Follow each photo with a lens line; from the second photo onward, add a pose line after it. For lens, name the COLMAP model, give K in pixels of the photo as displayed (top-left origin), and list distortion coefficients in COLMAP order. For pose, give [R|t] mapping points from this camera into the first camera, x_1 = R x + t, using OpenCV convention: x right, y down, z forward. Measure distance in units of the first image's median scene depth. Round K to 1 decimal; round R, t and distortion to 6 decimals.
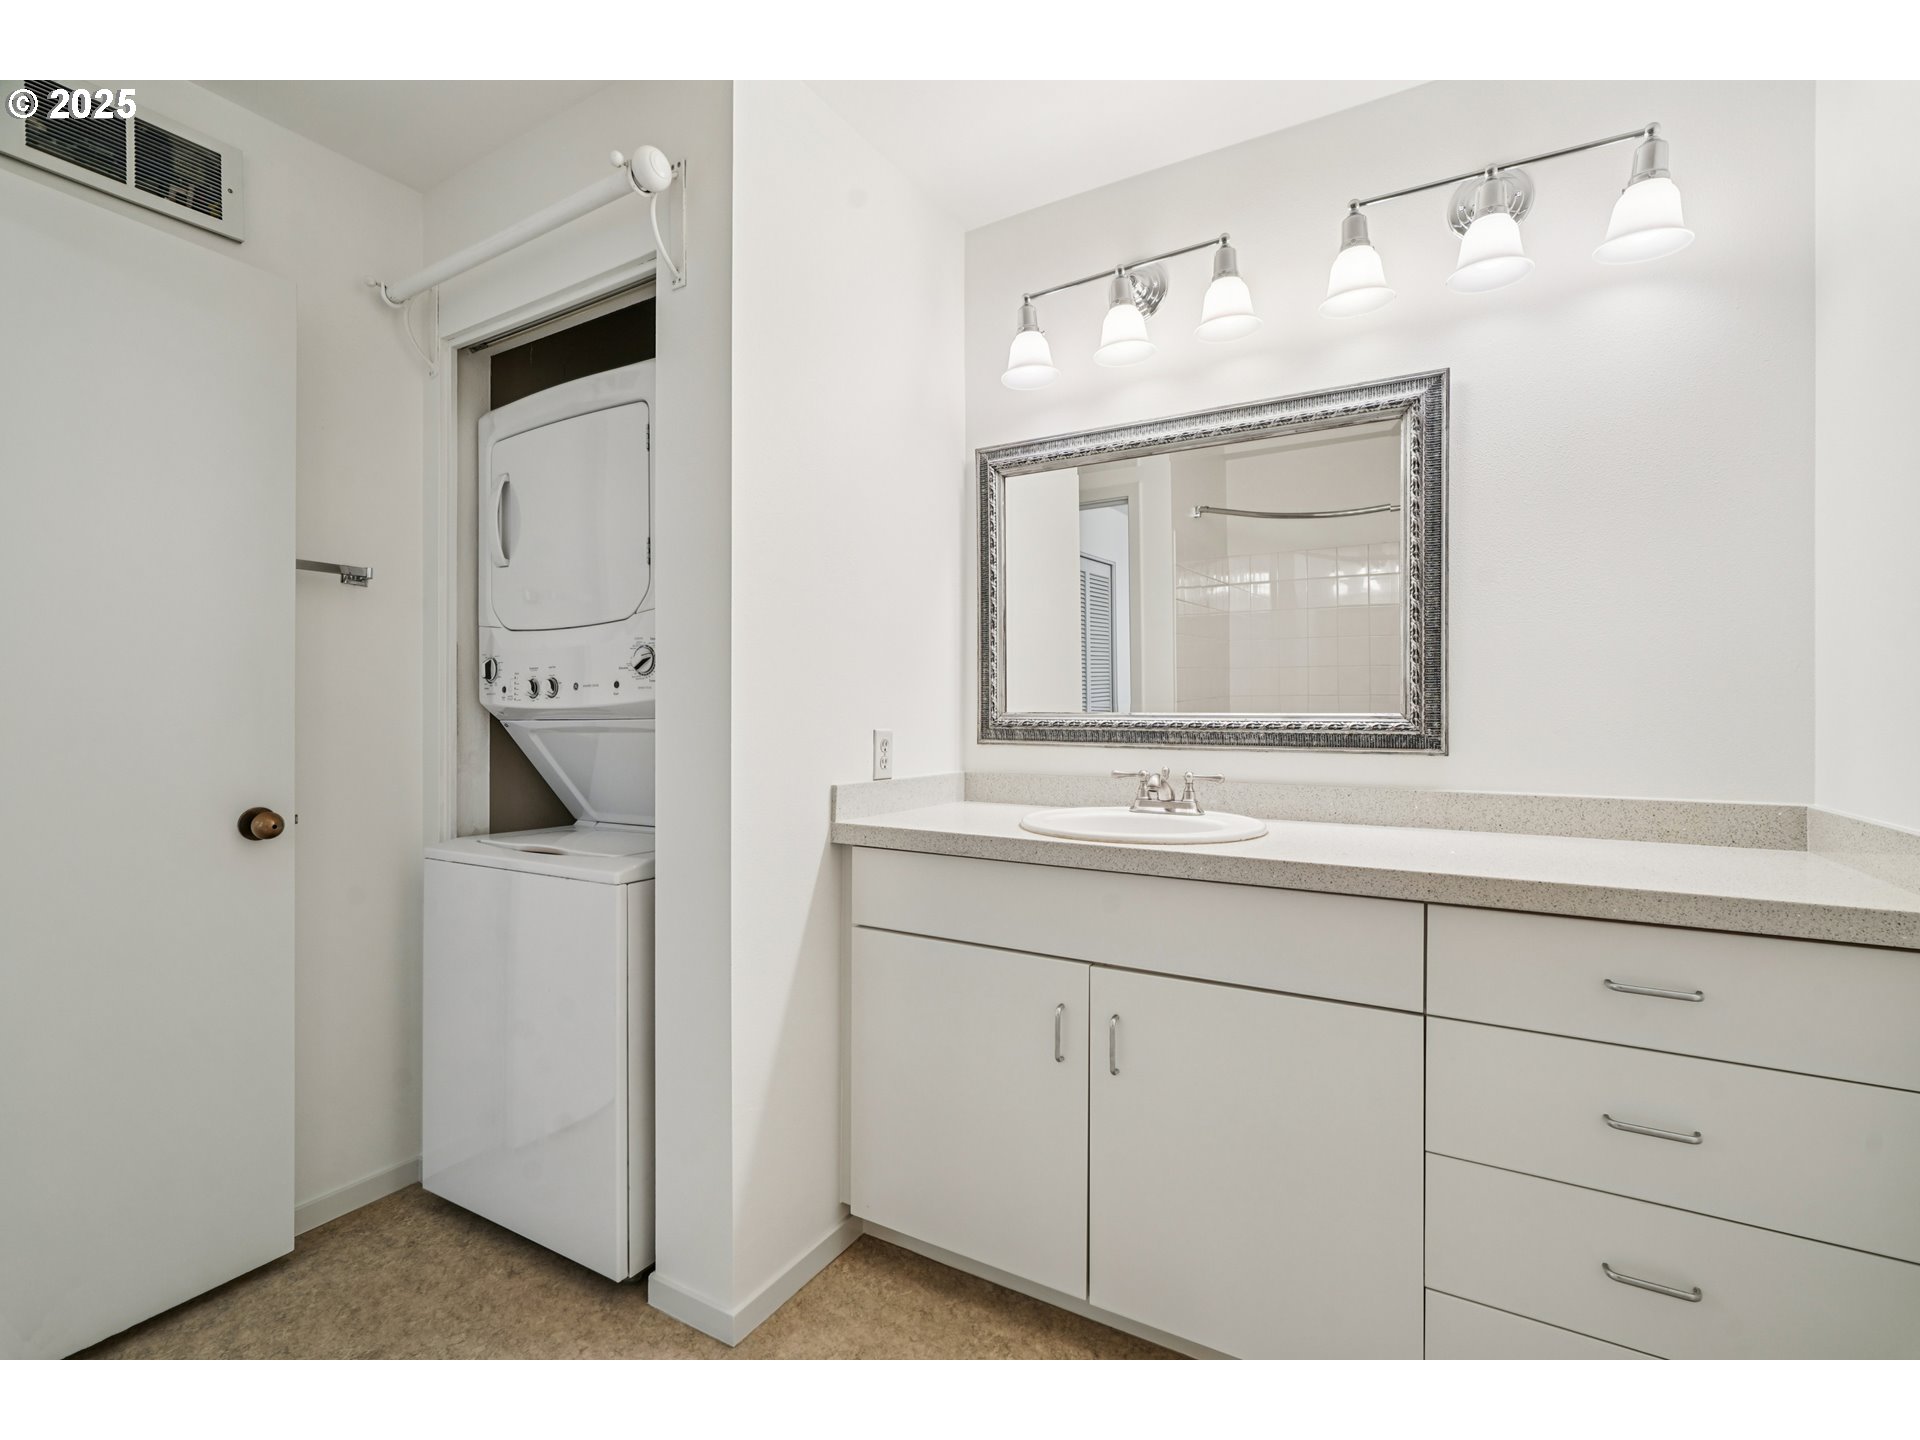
lens RADIAL K [[863.0, 0, 936.9], [0, 863.0, 704.8], [0, 0, 1]] dist [-0.000272, 0.005367]
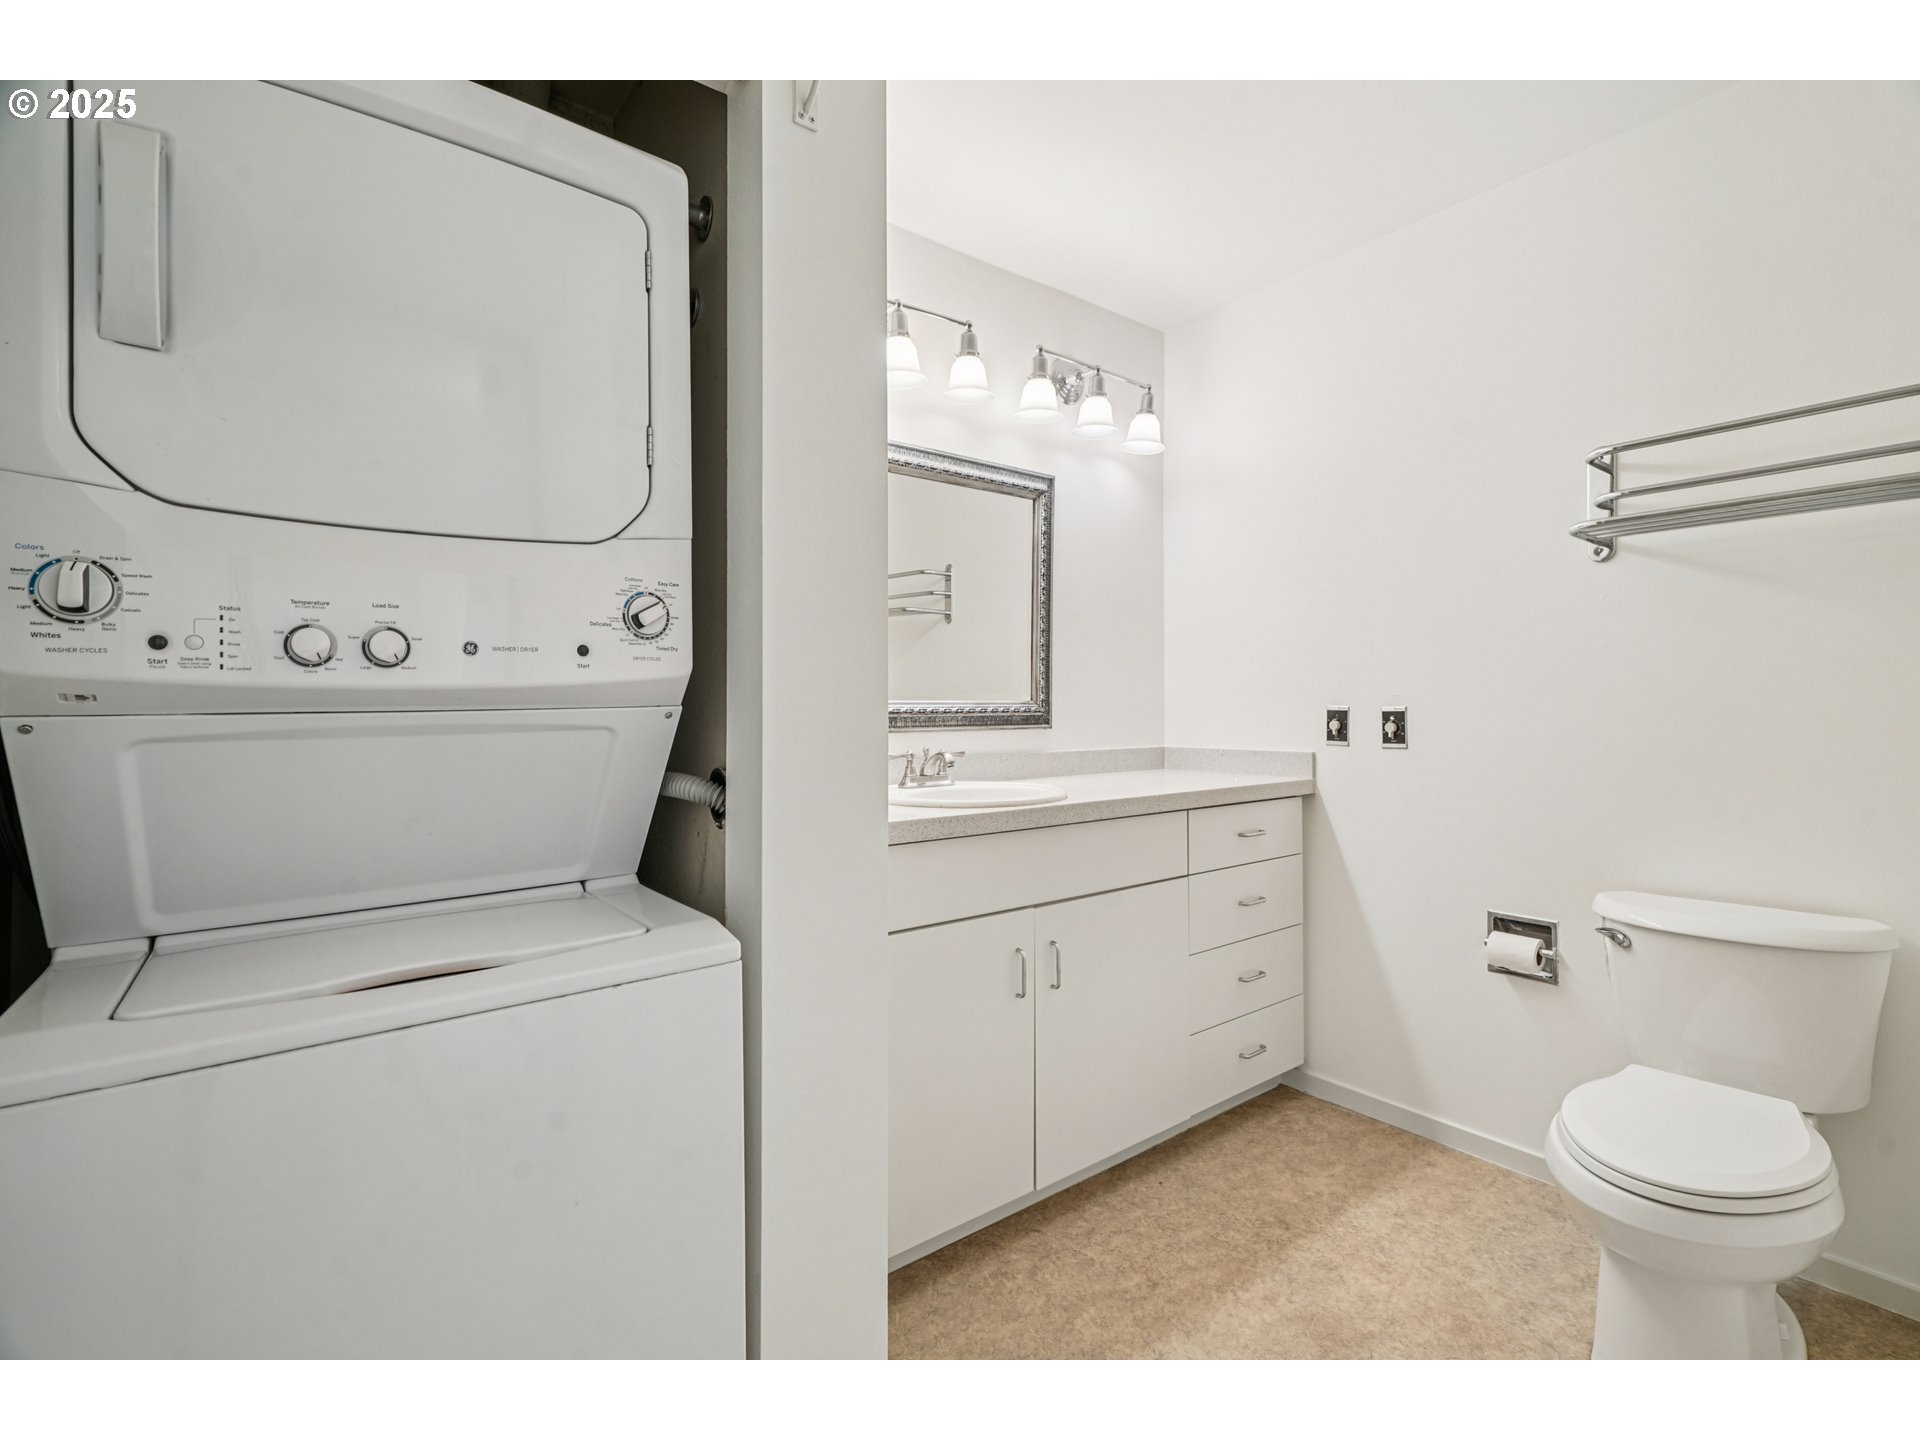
lens RADIAL K [[880.3, 0, 960.0], [0, 880.3, 706.1], [0, 0, 1]] dist [0.002770, 0.000091]
pose [[0.362763, -0.002834, 0.931877, -0.876228], [-0.002074, 0.999990, 0.003849, 0.012665], [-0.931879, -0.003329, 0.362753, 0.552325]]
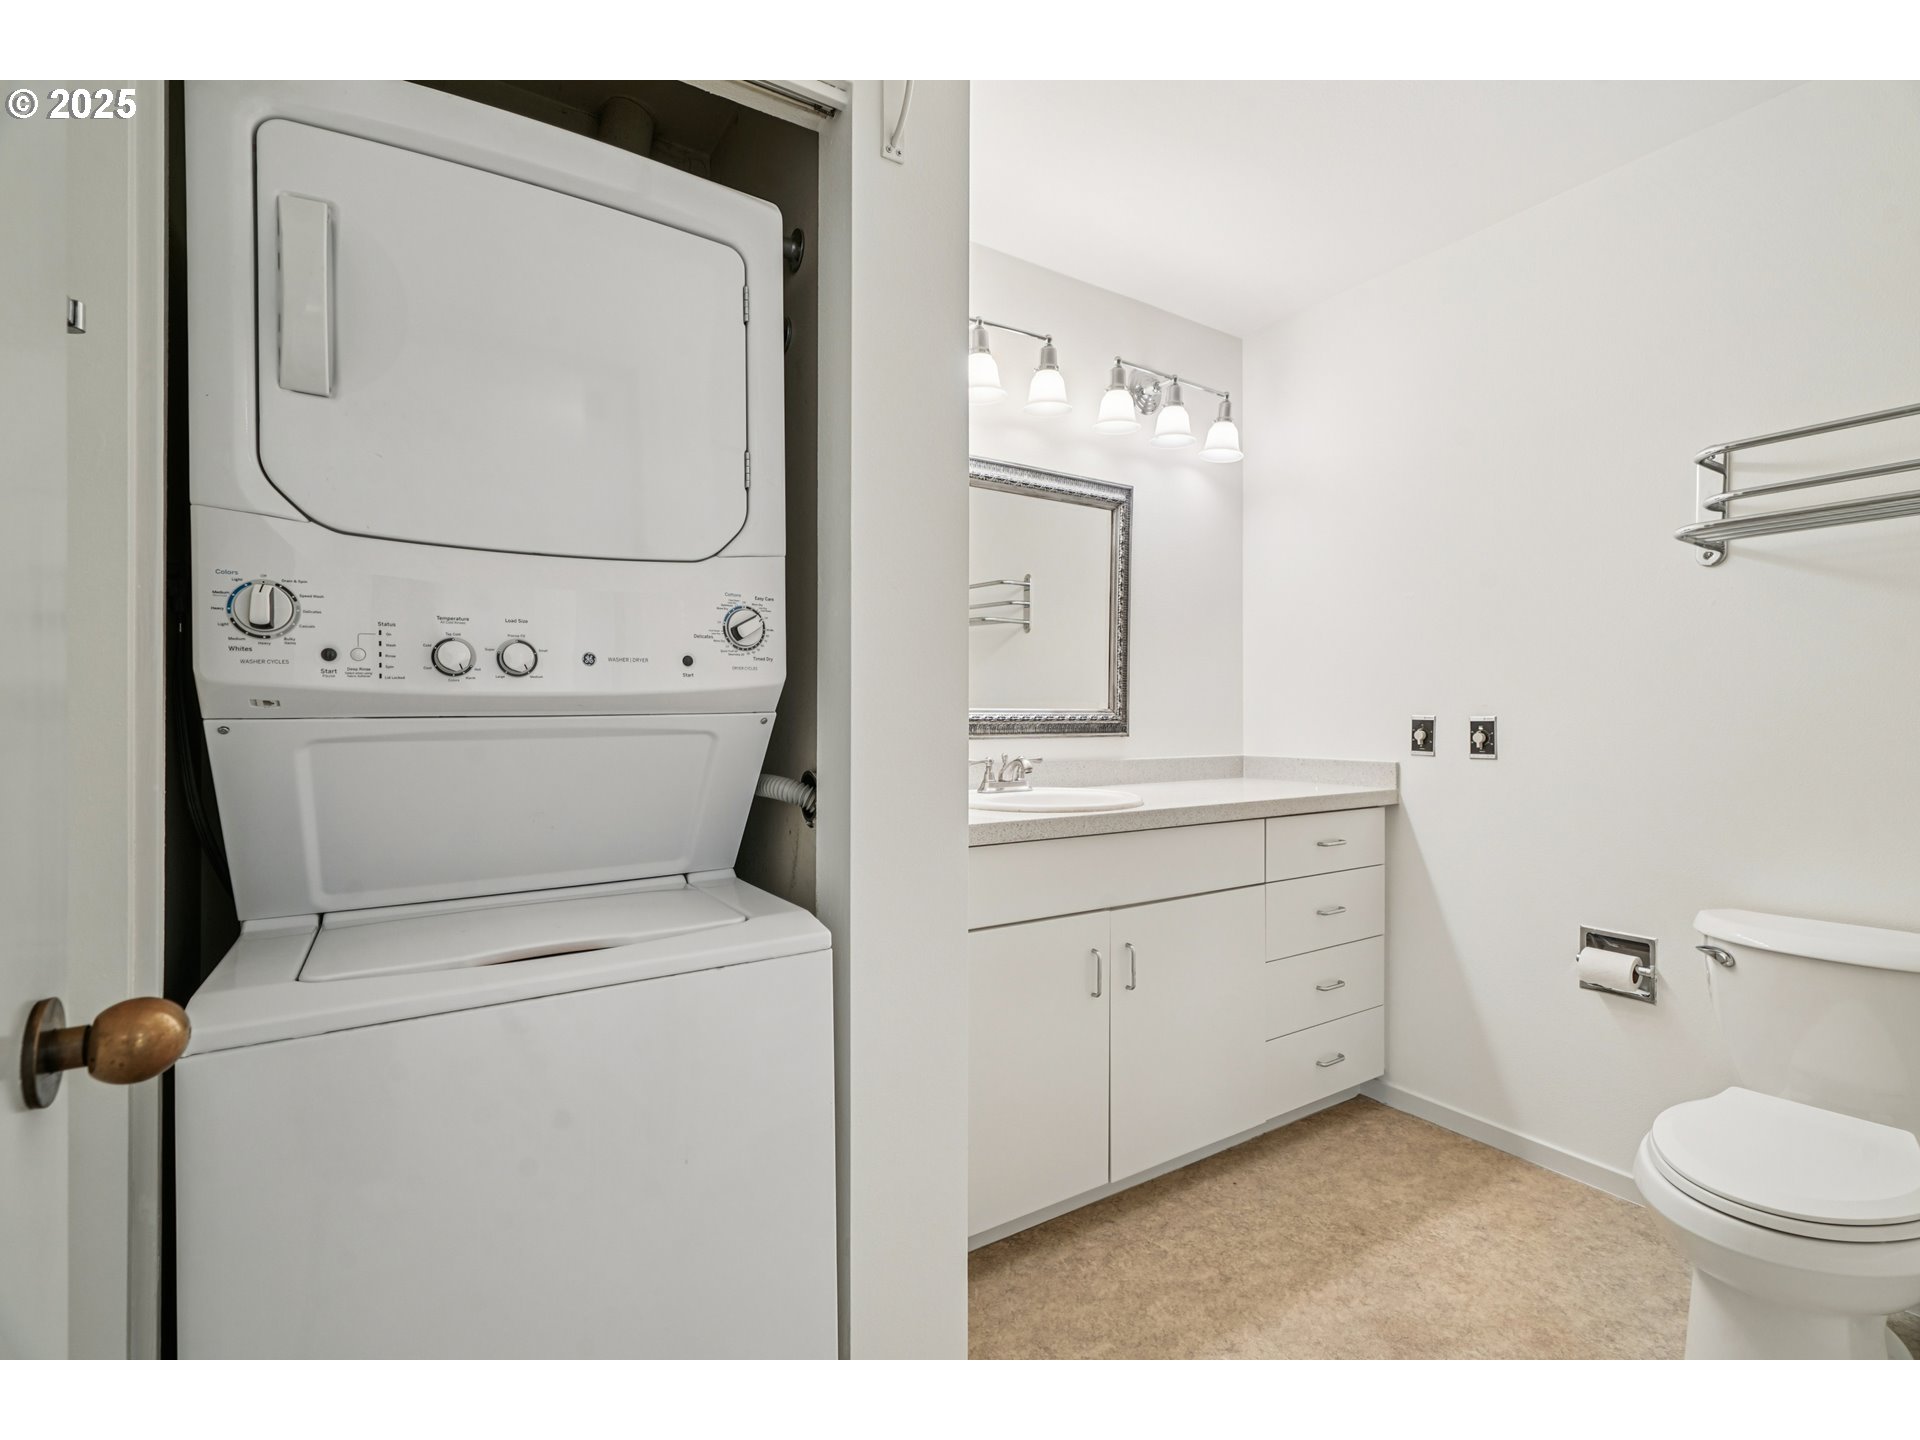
lens RADIAL K [[880.3, 0, 960.0], [0, 880.3, 706.1], [0, 0, 1]] dist [0.002770, 0.000091]
pose [[0.443514, 0.006584, 0.896243, -0.902606], [-0.006225, 0.999972, -0.004265, 0.012406], [-0.896246, -0.003687, 0.443542, 0.542394]]
